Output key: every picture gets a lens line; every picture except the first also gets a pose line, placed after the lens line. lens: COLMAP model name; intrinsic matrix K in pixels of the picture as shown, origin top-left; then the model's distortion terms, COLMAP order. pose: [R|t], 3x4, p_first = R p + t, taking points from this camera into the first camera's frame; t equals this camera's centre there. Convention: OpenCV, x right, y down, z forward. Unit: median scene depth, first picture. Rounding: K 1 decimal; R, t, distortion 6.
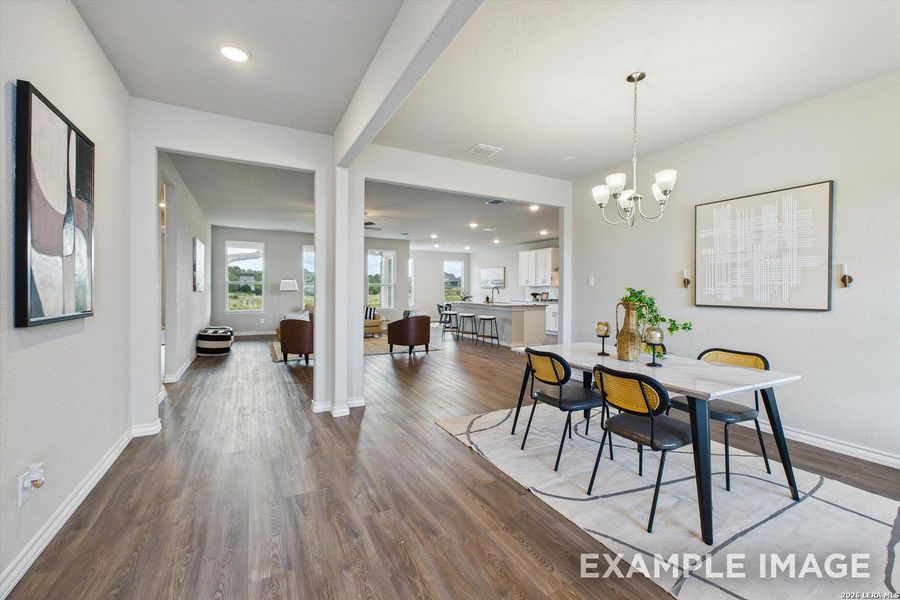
lens RADIAL K [[379.5, 0, 450.8], [0, 379.5, 296.8], [0, 0, 1]] dist [0.001415, 0.000203]
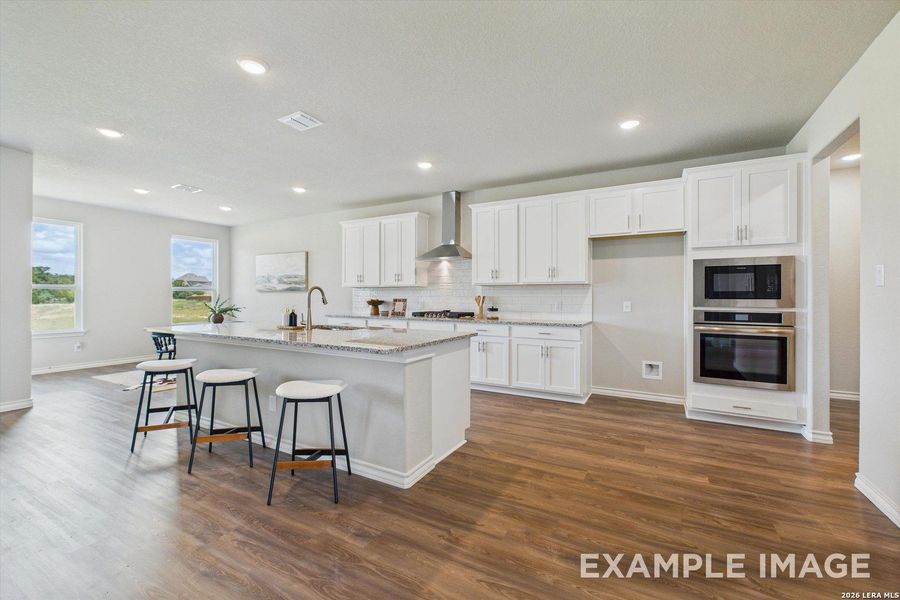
lens RADIAL K [[379.5, 0, 449.2], [0, 379.5, 295.7], [0, 0, 1]] dist [0.001415, 0.000203]
pose [[0.838624, -0.006755, 0.544669, 0.026036], [0.015665, 0.999809, -0.011719, -0.010431], [-0.544486, 0.018360, 0.838569, 0.644555]]
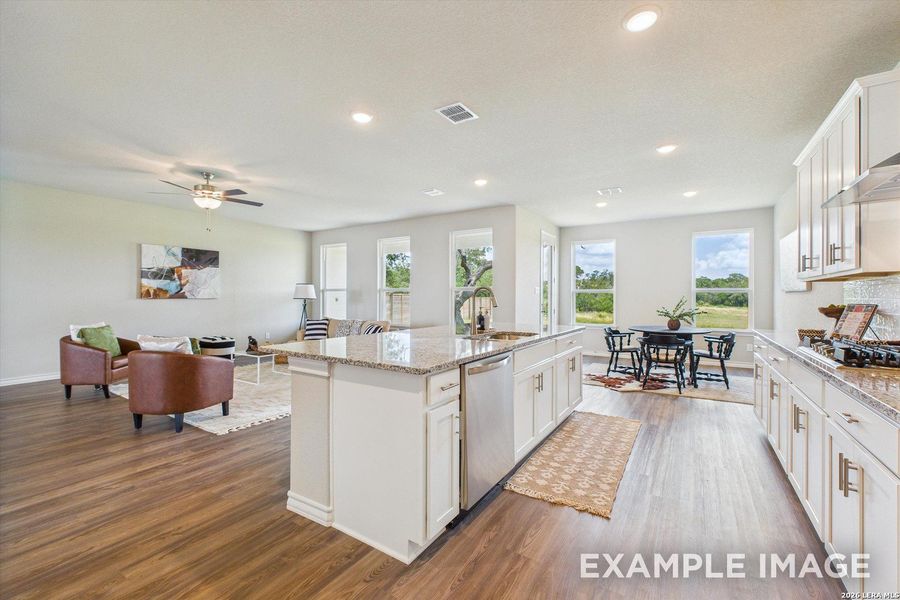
lens RADIAL K [[379.5, 0, 451.6], [0, 379.5, 297.4], [0, 0, 1]] dist [0.001415, 0.000203]
pose [[0.491885, -0.007049, -0.870631, 0.397502], [-0.015114, 0.999747, -0.016634, -0.010416], [0.870529, 0.021341, 0.491654, 0.849304]]
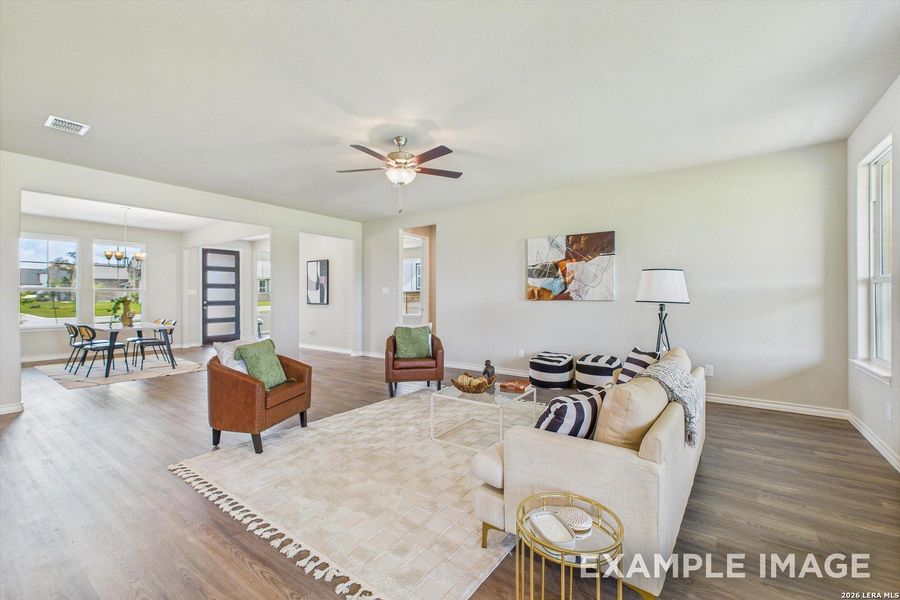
lens RADIAL K [[379.5, 0, 449.7], [0, 379.5, 296.8], [0, 0, 1]] dist [0.001415, 0.000203]
pose [[-0.895717, -0.009602, -0.444521, -0.084397], [-0.015595, 0.999830, 0.009828, -0.020729], [0.444351, 0.015735, -0.895715, 1.192353]]
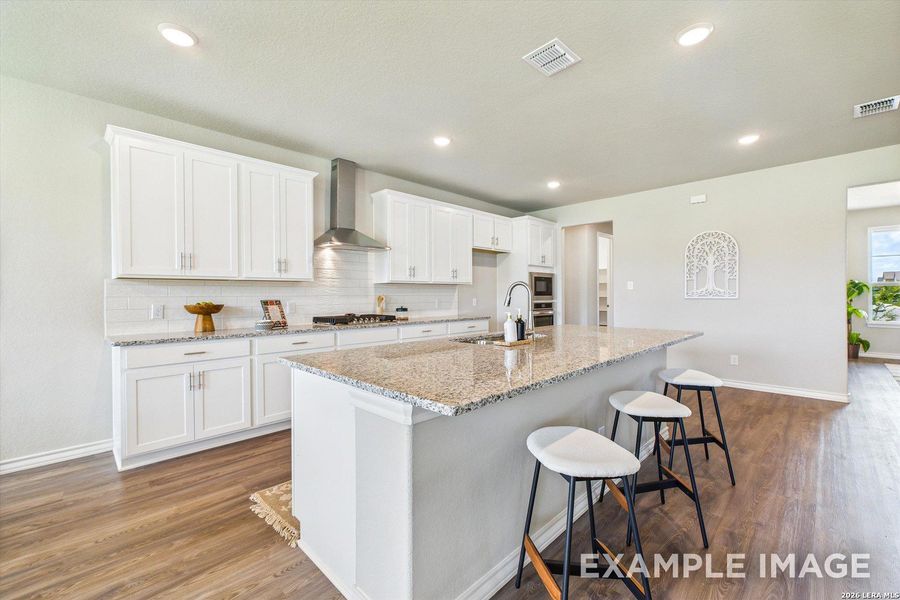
lens RADIAL K [[379.5, 0, 450.4], [0, 379.5, 298.8], [0, 0, 1]] dist [0.001415, 0.000203]
pose [[-0.298244, -0.016352, 0.954350, -0.128688], [0.020832, 0.999504, 0.023636, -0.021153], [-0.954262, 0.026930, -0.297755, 1.168827]]
